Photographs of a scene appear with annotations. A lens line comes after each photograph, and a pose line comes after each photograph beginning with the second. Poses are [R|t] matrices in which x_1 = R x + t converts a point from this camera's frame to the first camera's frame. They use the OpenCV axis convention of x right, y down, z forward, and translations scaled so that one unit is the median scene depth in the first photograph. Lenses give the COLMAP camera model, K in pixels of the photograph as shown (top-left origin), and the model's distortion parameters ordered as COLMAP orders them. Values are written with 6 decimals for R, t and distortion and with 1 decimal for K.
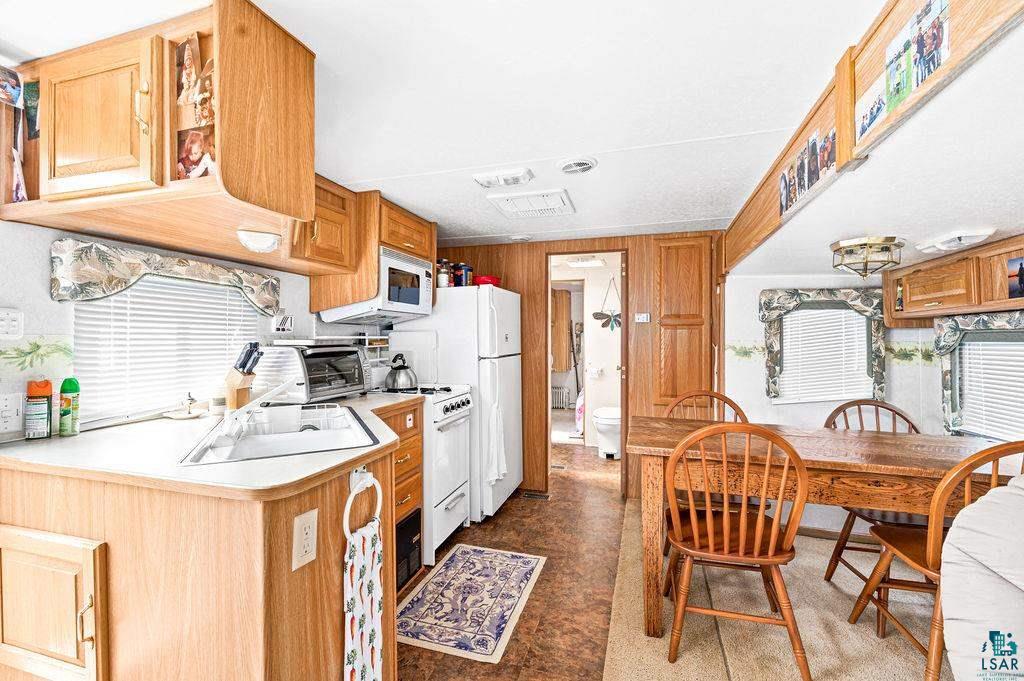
lens RADIAL K [[439.9, 0, 513.0], [0, 439.9, 340.0], [0, 0, 1]] dist [-0.000976, -0.000113]
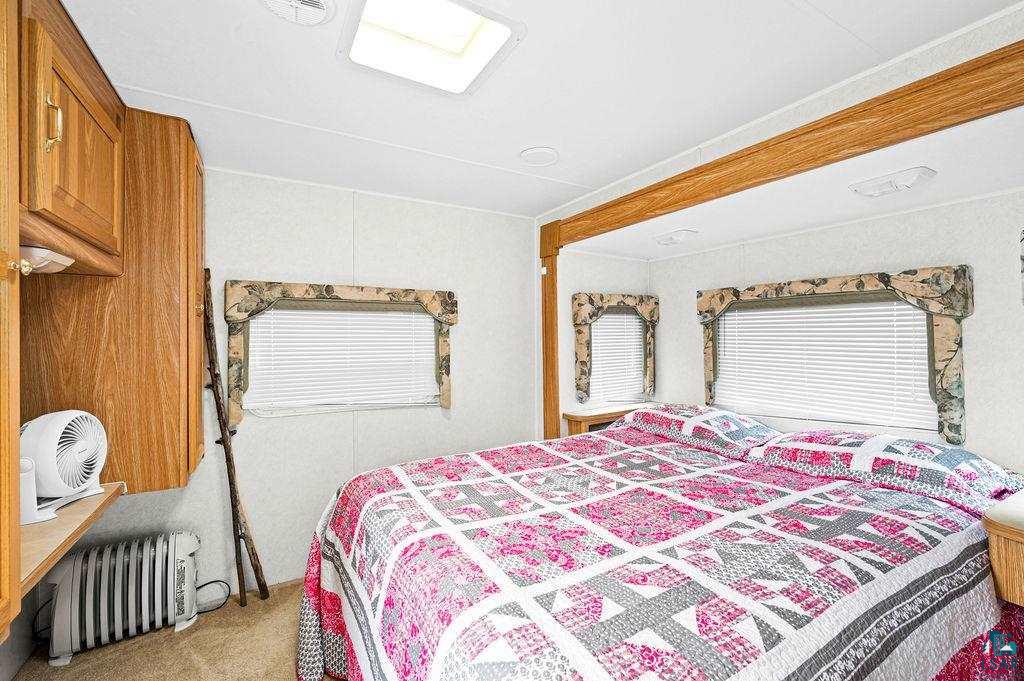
lens RADIAL K [[439.9, 0, 513.3], [0, 439.9, 336.9], [0, 0, 1]] dist [-0.000976, -0.000113]
pose [[0.693897, 0.006588, 0.720044, 0.071765], [-0.003263, 0.999977, -0.006005, -0.003700], [-0.720067, 0.001818, 0.693903, 0.690518]]
